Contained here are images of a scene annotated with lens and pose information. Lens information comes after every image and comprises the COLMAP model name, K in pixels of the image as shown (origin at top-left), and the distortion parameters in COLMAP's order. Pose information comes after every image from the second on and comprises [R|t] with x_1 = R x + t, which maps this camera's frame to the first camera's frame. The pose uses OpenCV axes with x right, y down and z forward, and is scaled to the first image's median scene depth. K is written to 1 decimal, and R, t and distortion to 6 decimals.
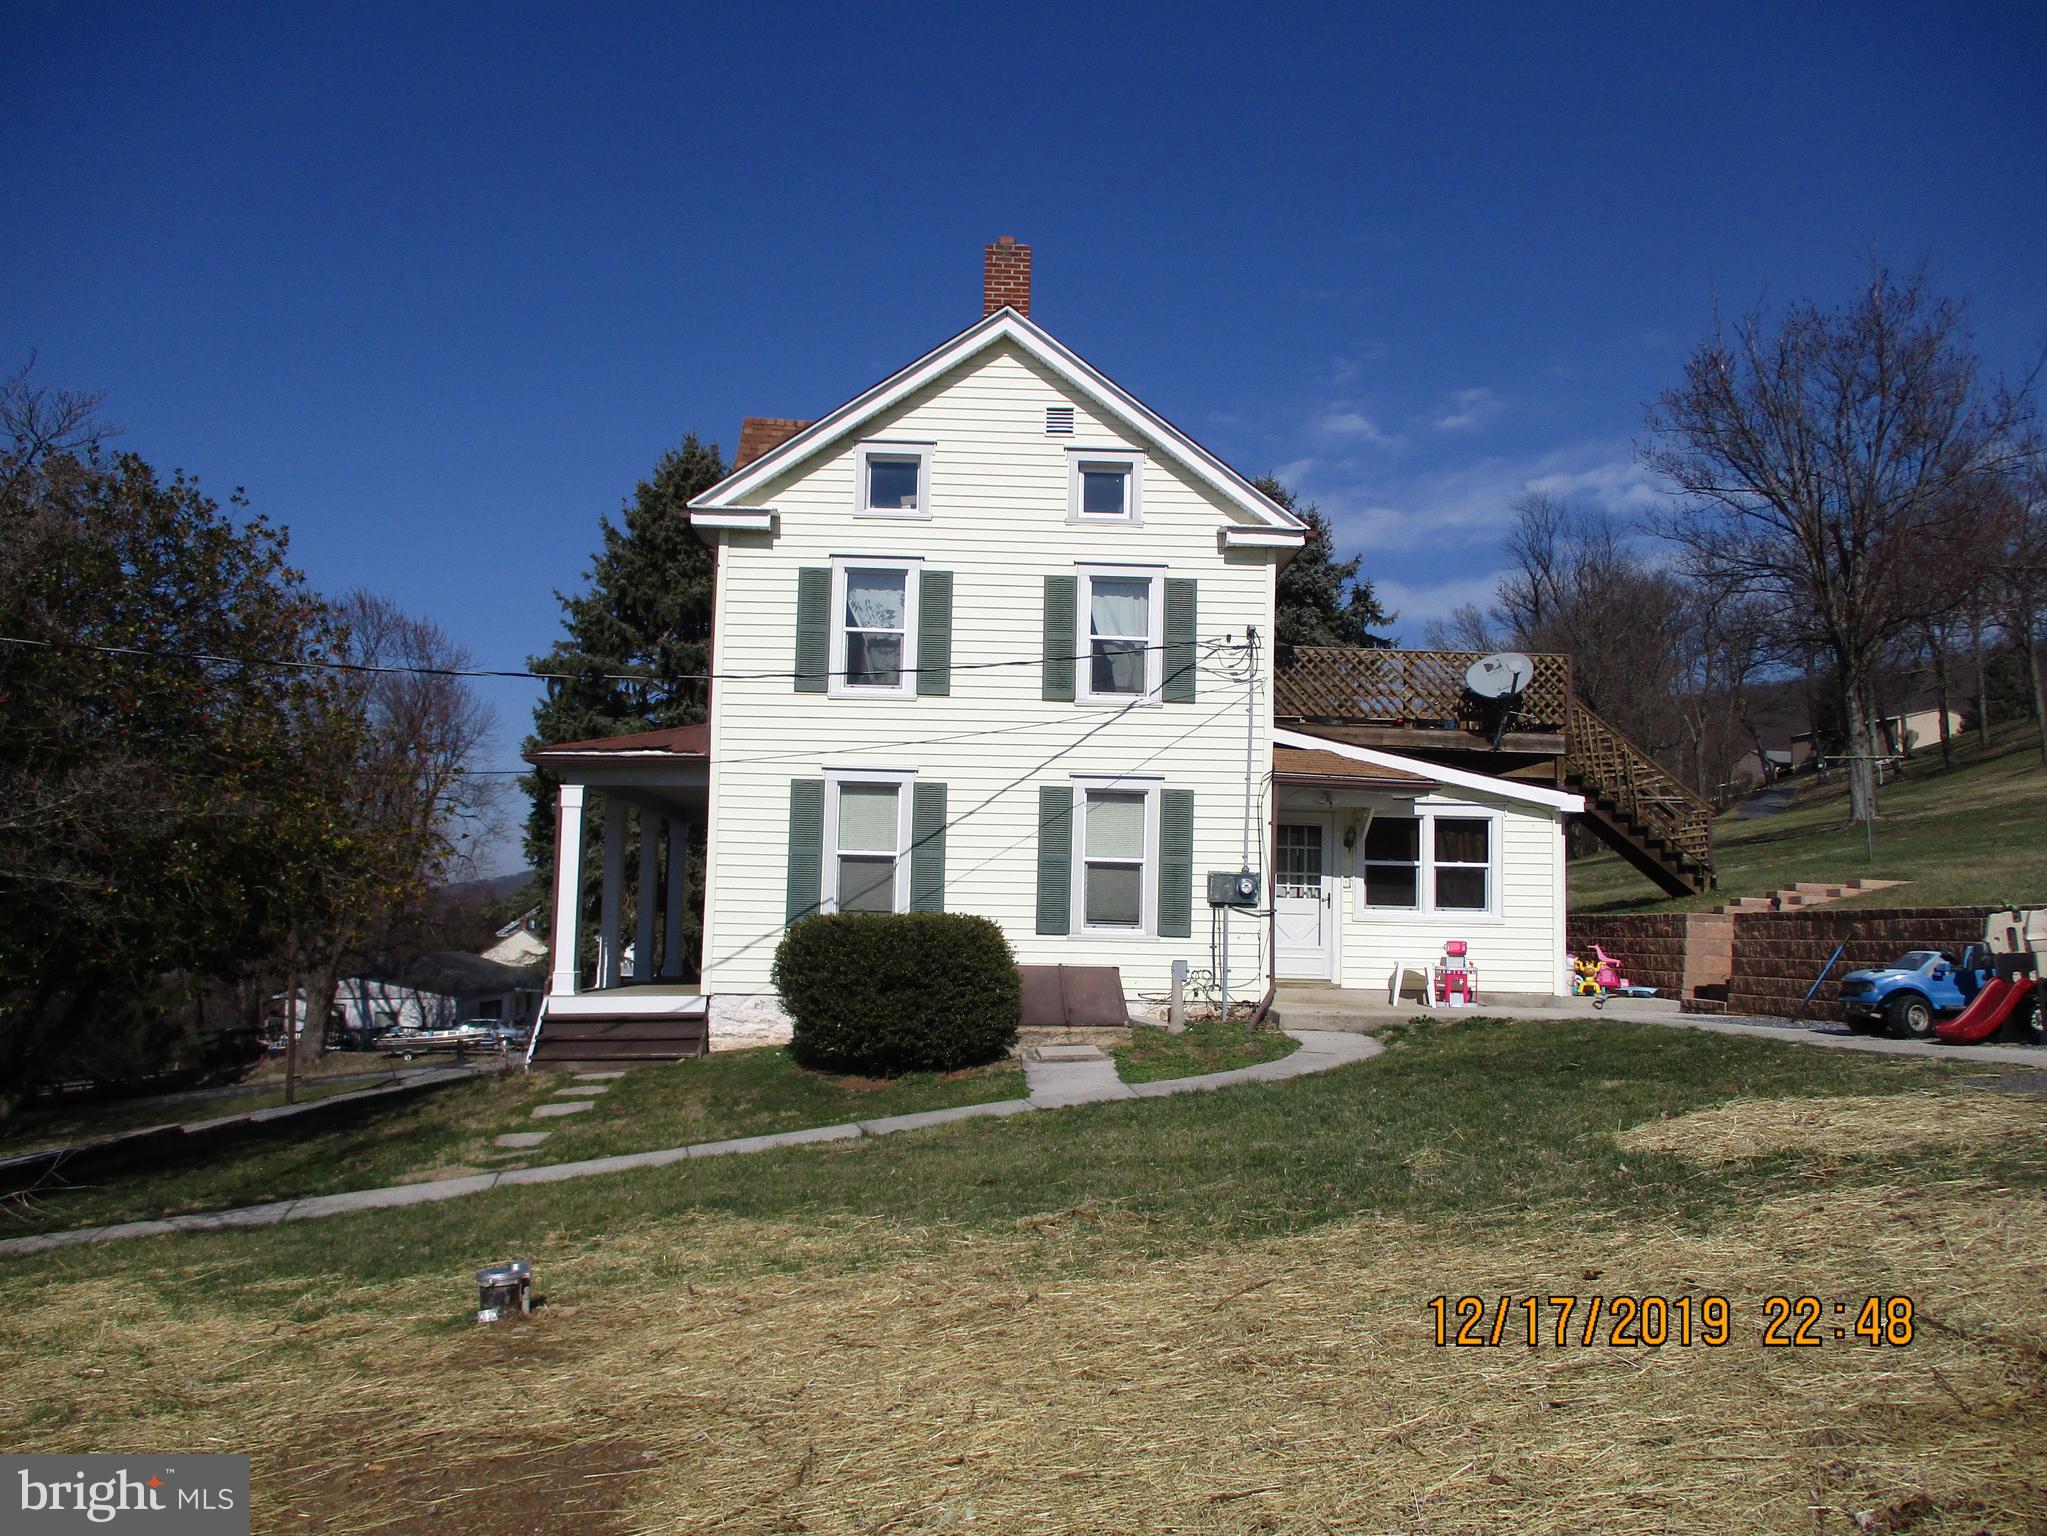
lens RADIAL K [[1690.9, 0, 1044.5], [0, 1690.9, 758.5], [0, 0, 1]] dist [-0.034240, -0.006205]
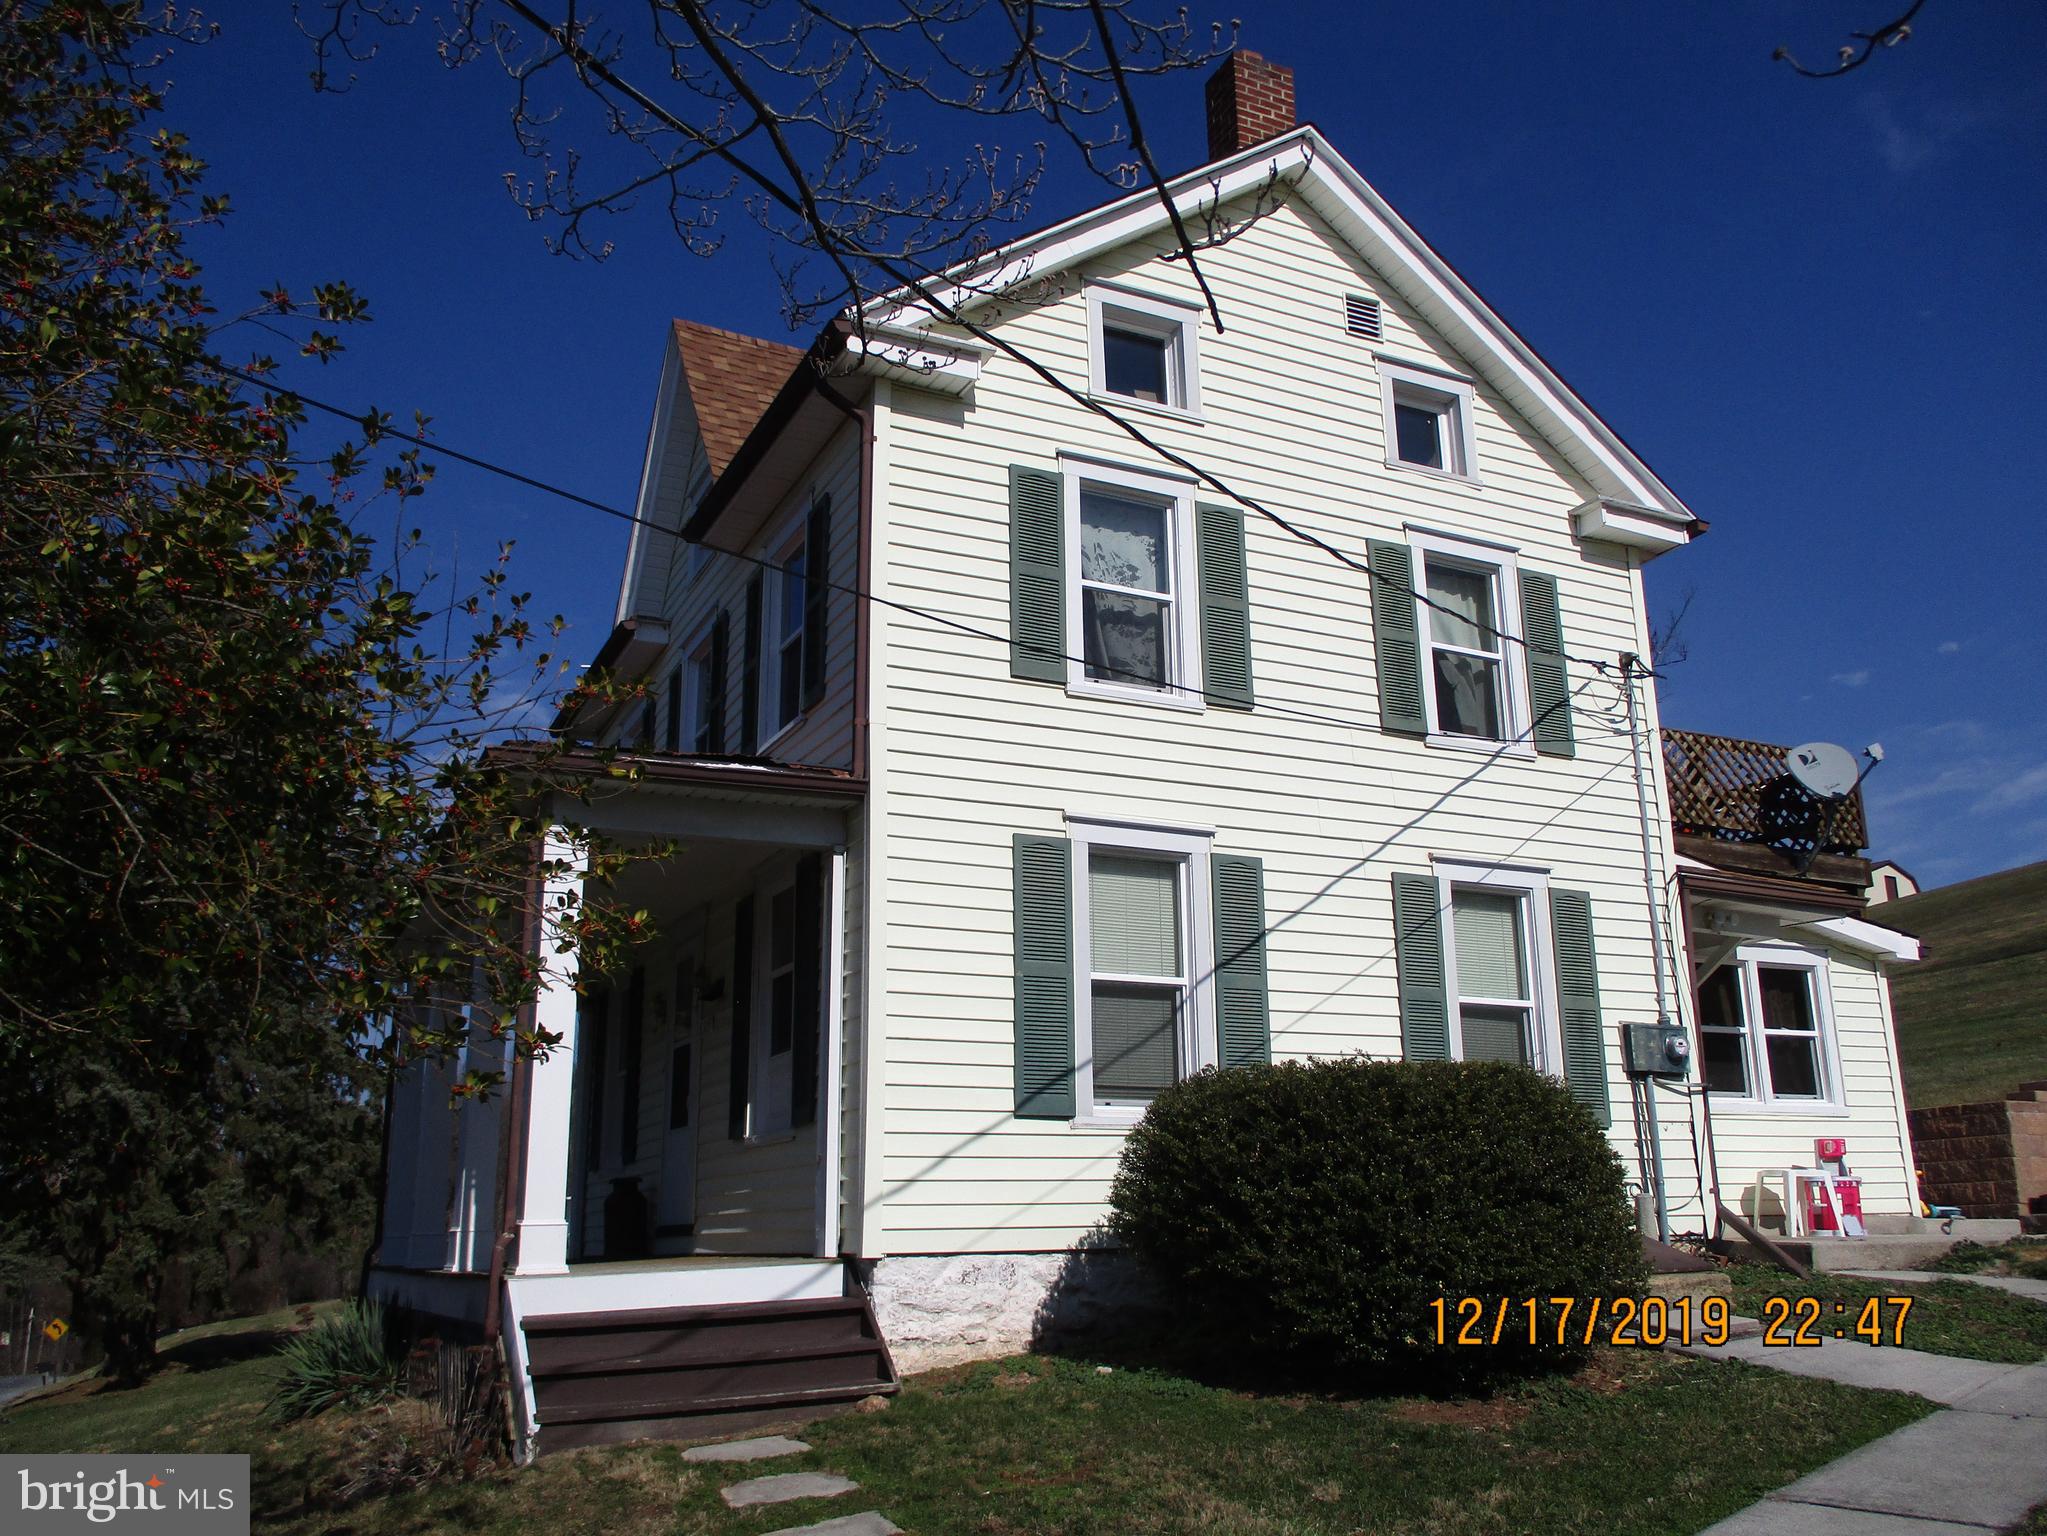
lens RADIAL K [[1690.9, 0, 1044.5], [0, 1690.9, 758.5], [0, 0, 1]] dist [-0.034240, -0.006205]
pose [[0.916823, 0.076284, 0.391938, -0.346508], [-0.005348, 0.983839, -0.178977, 0.082800], [-0.399257, 0.161995, 0.902414, 0.505011]]
